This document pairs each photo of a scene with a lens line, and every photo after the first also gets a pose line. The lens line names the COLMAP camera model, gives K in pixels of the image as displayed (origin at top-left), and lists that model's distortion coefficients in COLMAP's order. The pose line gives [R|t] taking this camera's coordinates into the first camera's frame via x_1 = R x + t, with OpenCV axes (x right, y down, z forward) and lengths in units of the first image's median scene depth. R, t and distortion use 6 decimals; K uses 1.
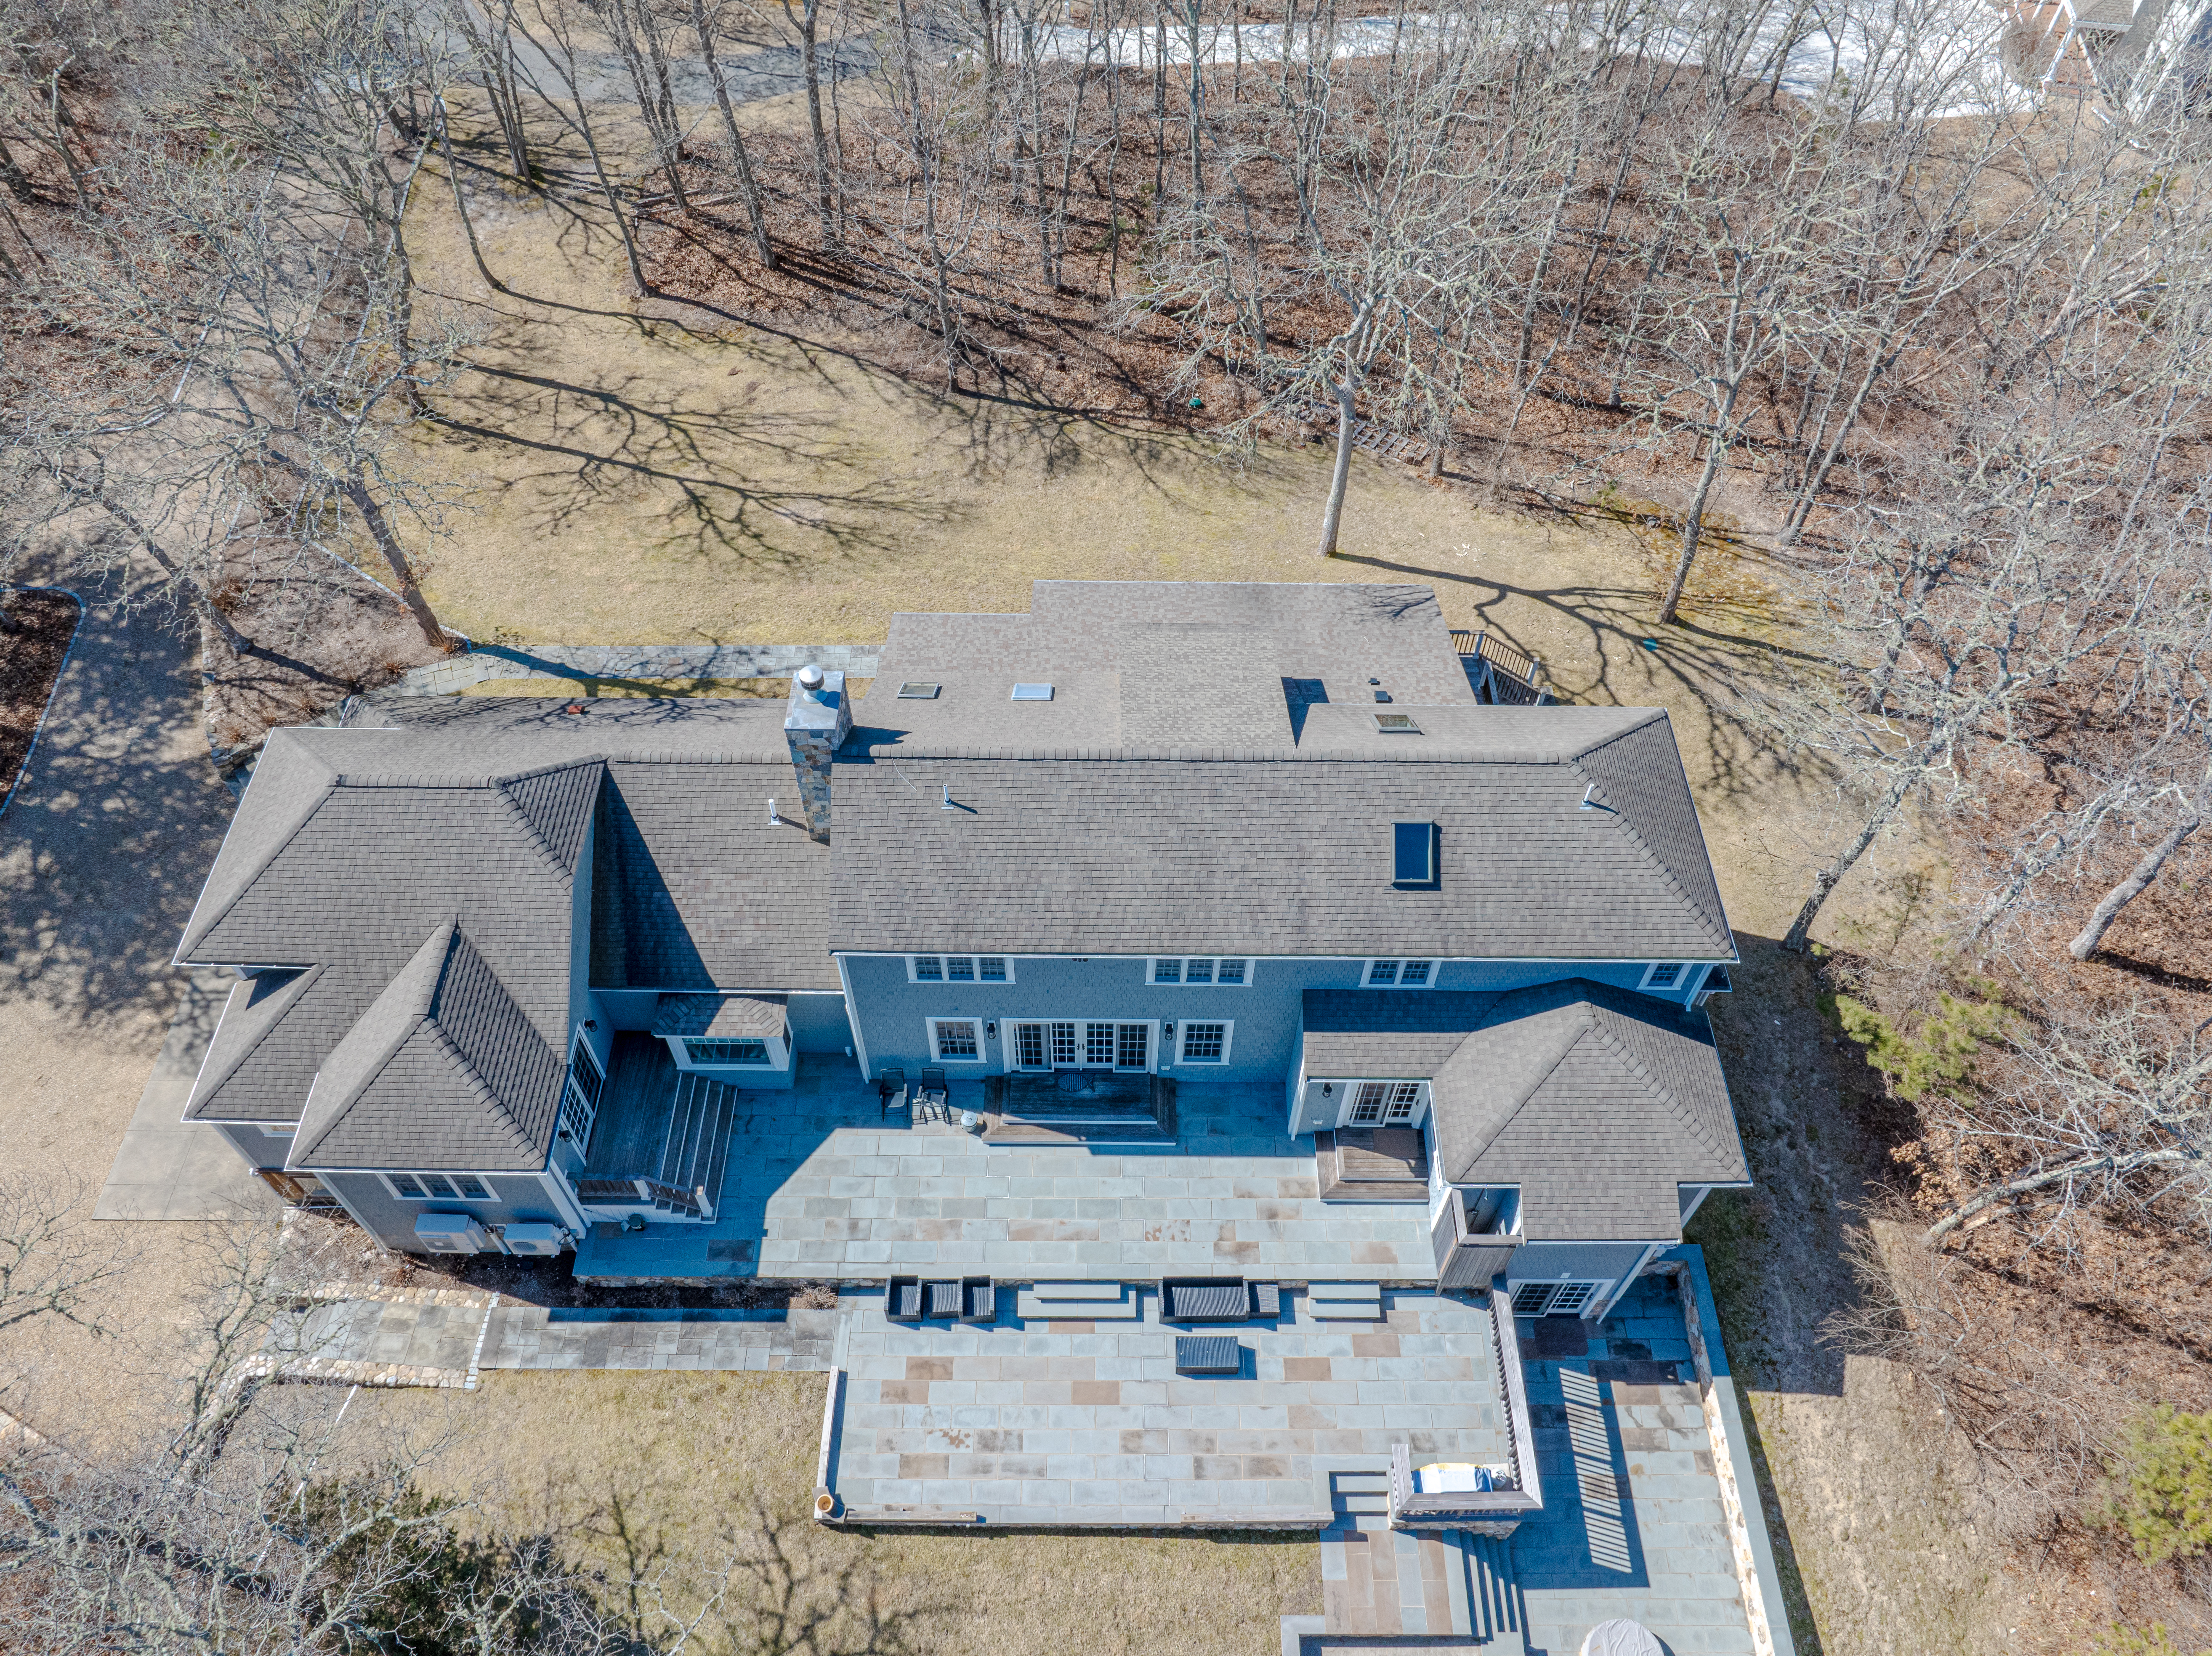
lens RADIAL K [[1553.6, 0, 1034.2], [0, 1553.6, 835.1], [0, 0, 1]] dist [-0.037049, -0.004428]
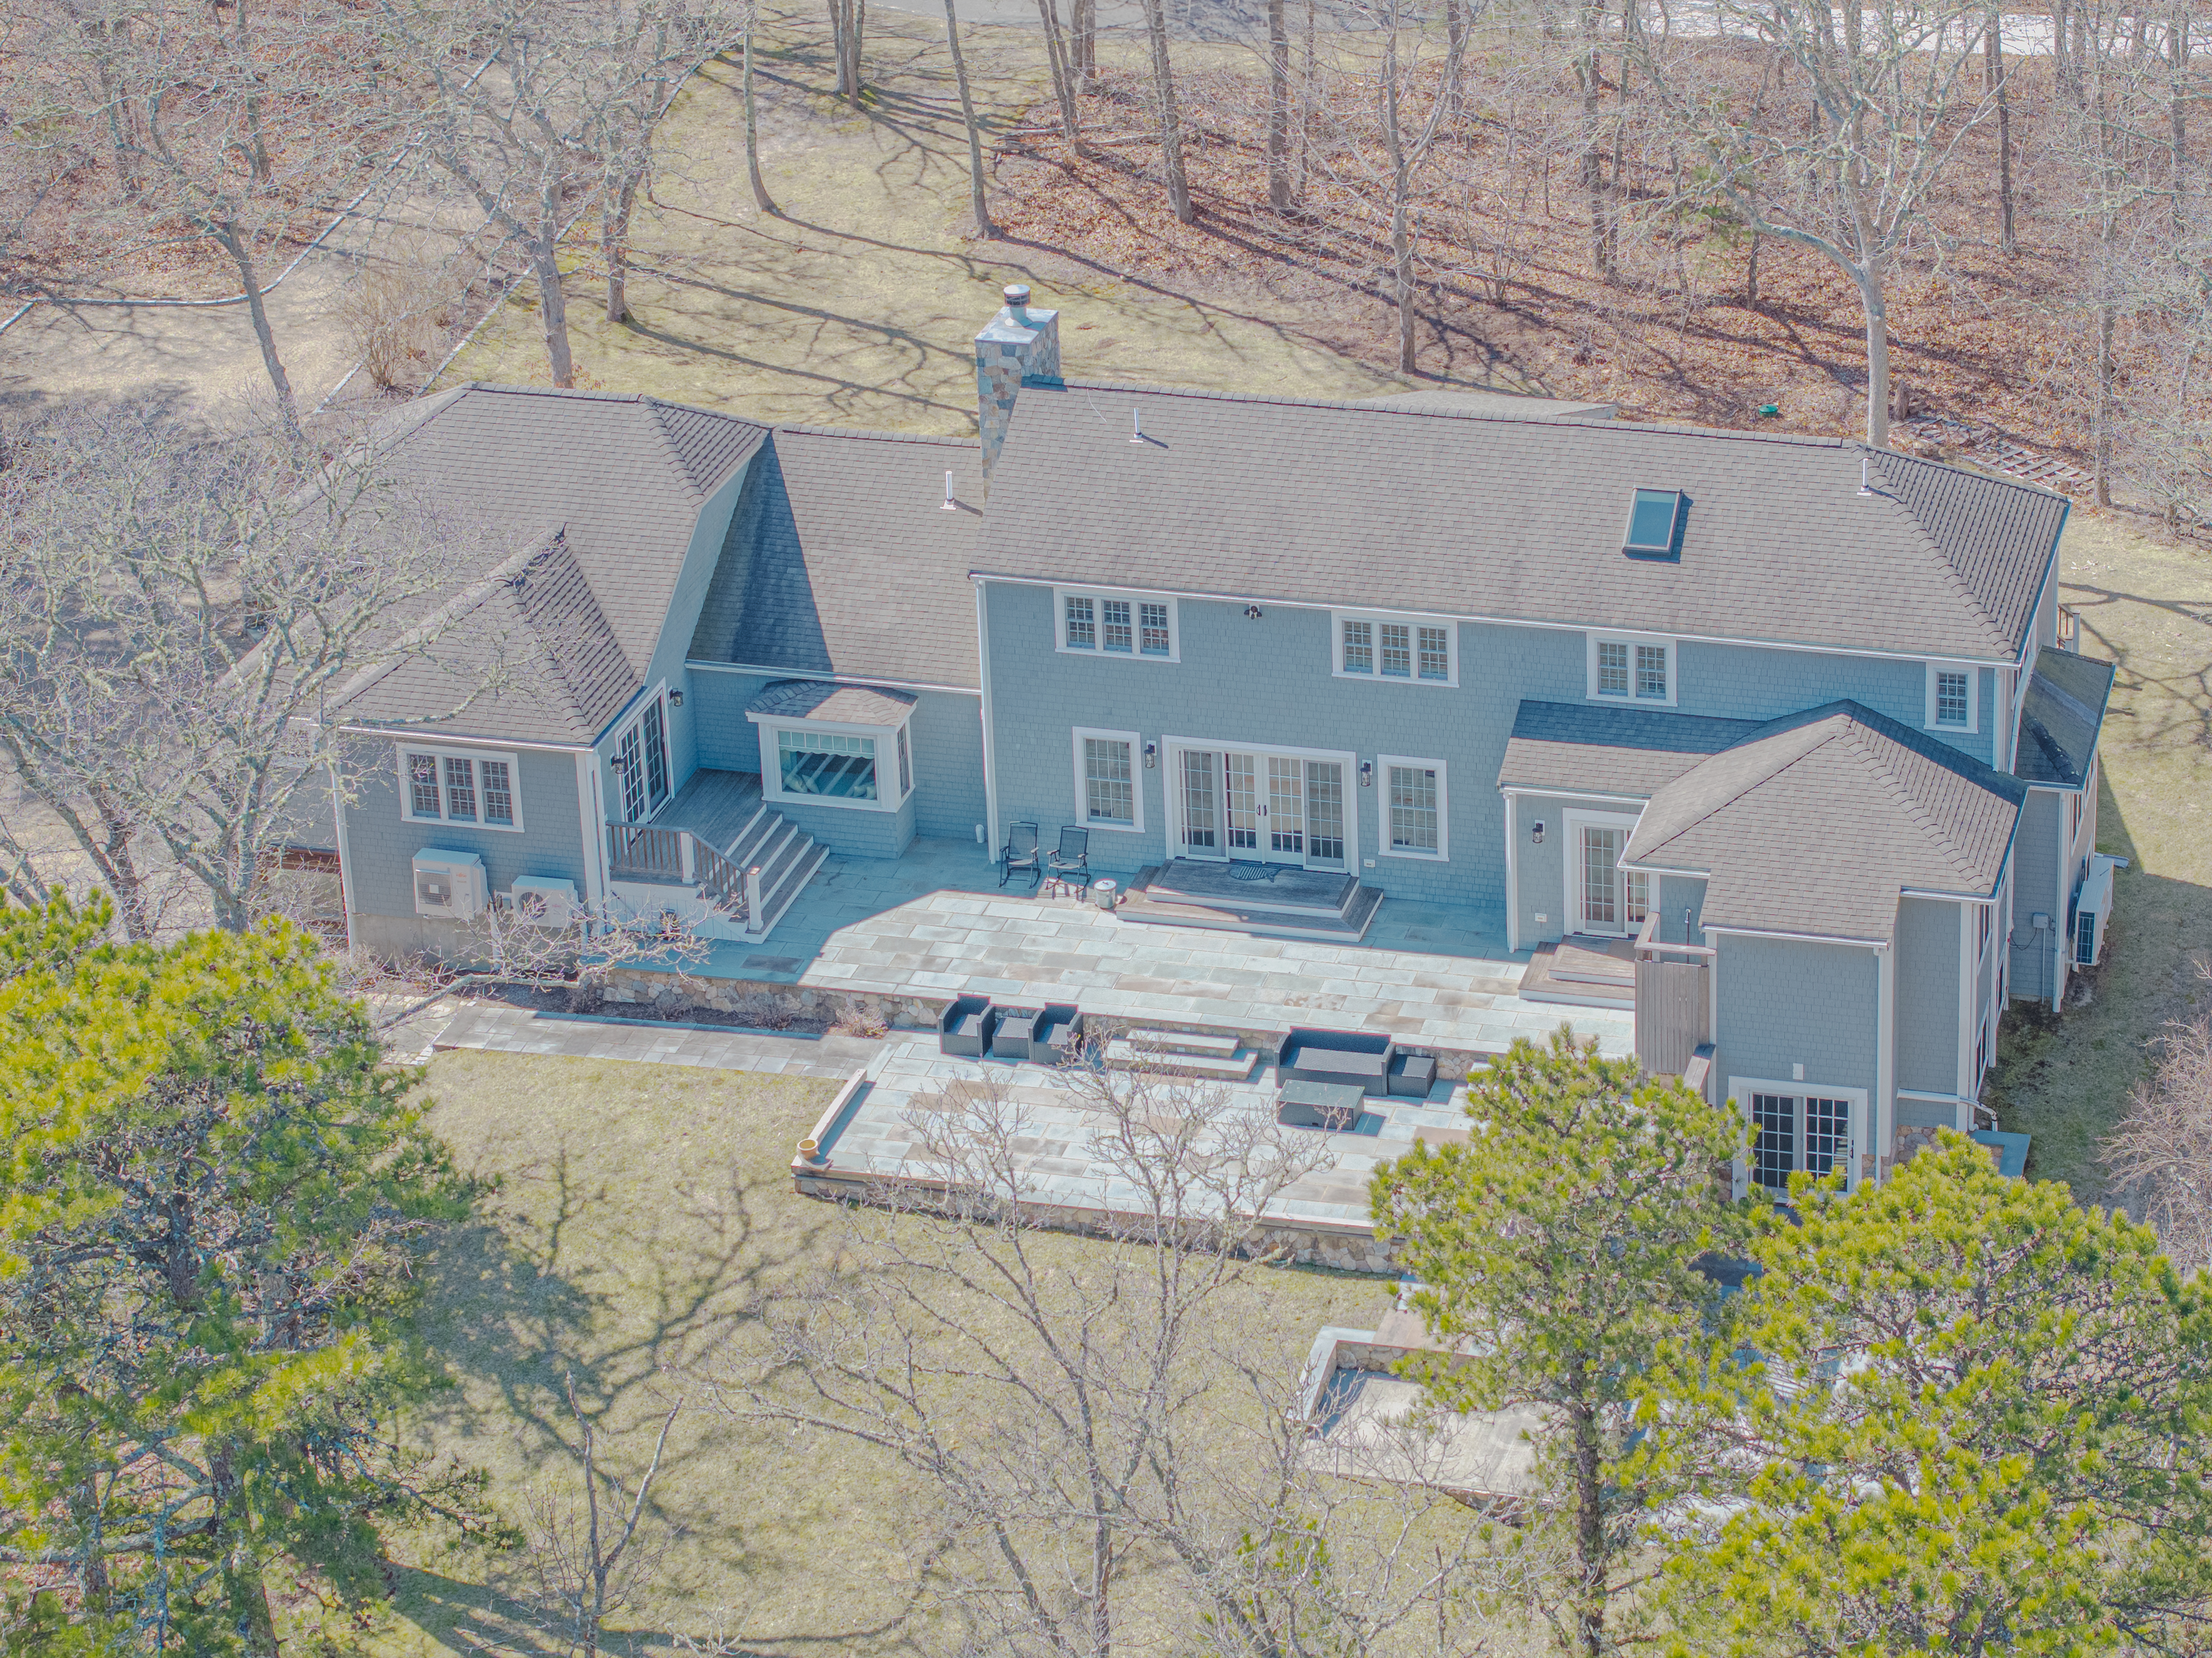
lens RADIAL K [[5931.2, 0, 1106.0], [0, 5931.2, 829.0], [0, 0, 1]] dist [-0.032857, 0.952927]
pose [[0.958667, 0.098701, -0.266864, 0.757909], [-0.211928, 0.873516, -0.438243, 1.480485], [0.189855, 0.476684, 0.858328, -1.579000]]
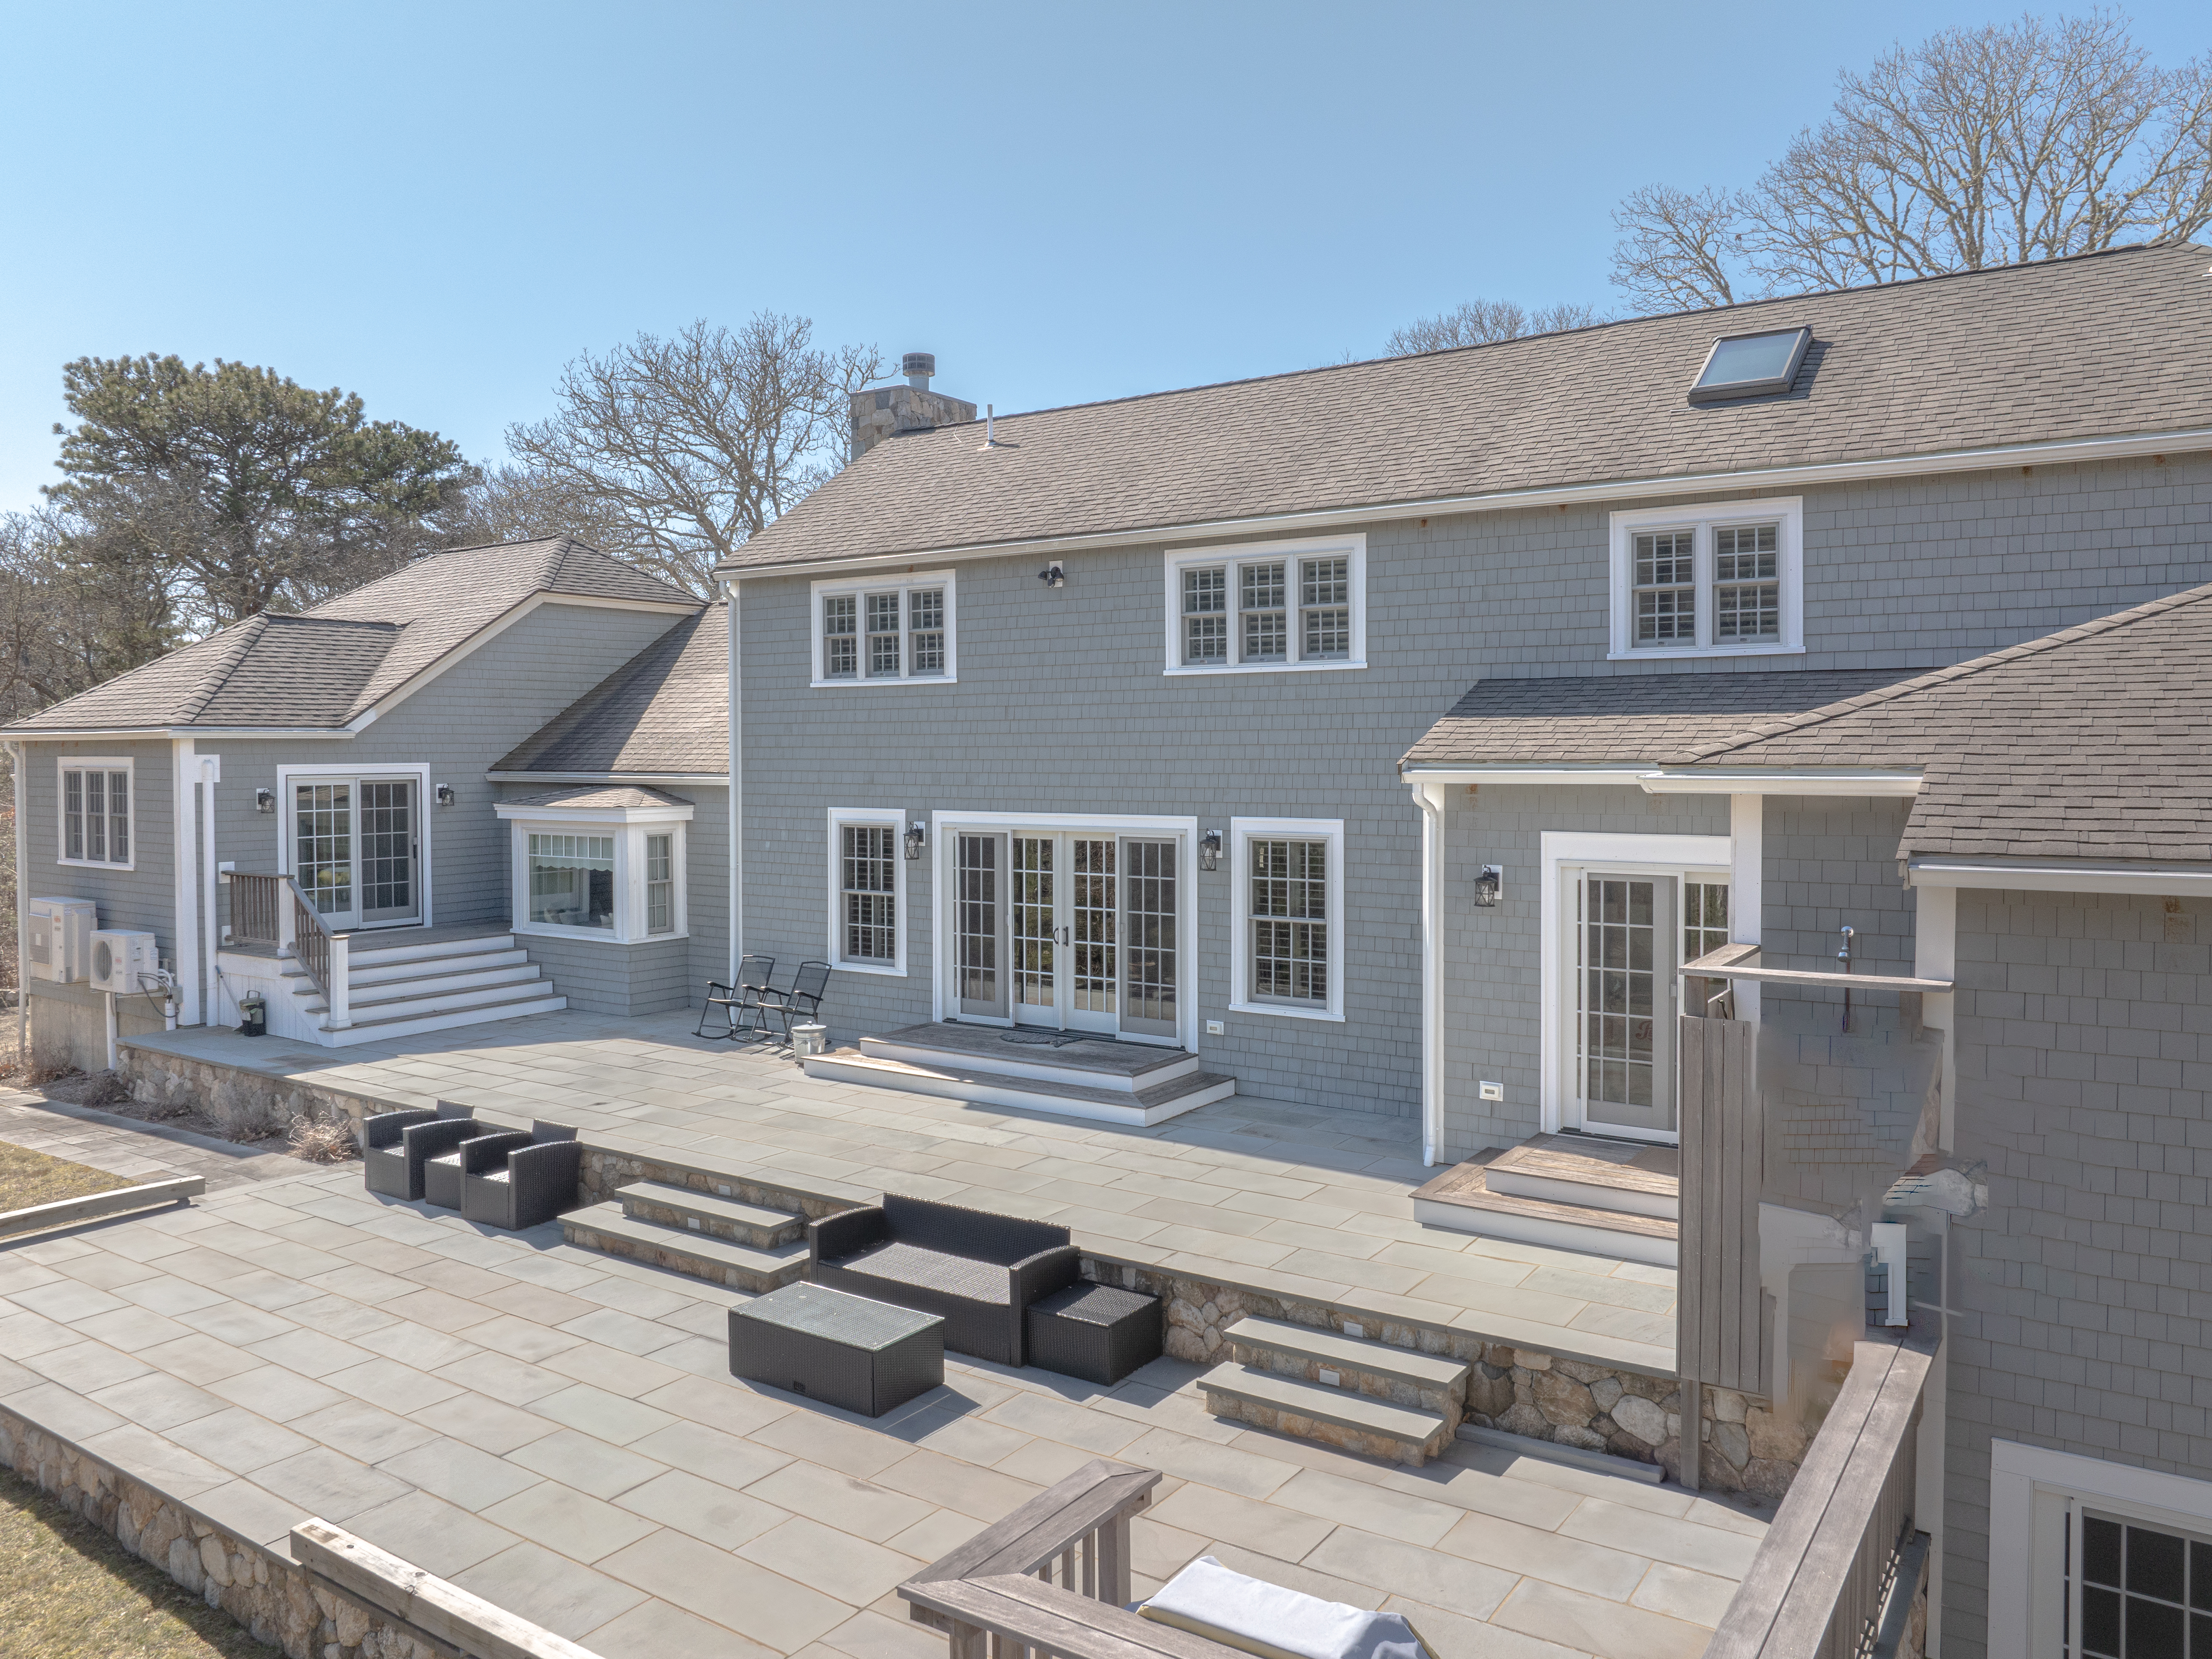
lens RADIAL K [[1553.8, 0, 1034.2], [0, 1553.8, 836.6], [0, 0, 1]] dist [-0.037049, -0.004428]
pose [[0.796973, 0.018709, -0.603725, 0.317606], [-0.496322, 0.589924, -0.636910, 0.434764], [0.344236, 0.807242, 0.479439, 0.749530]]
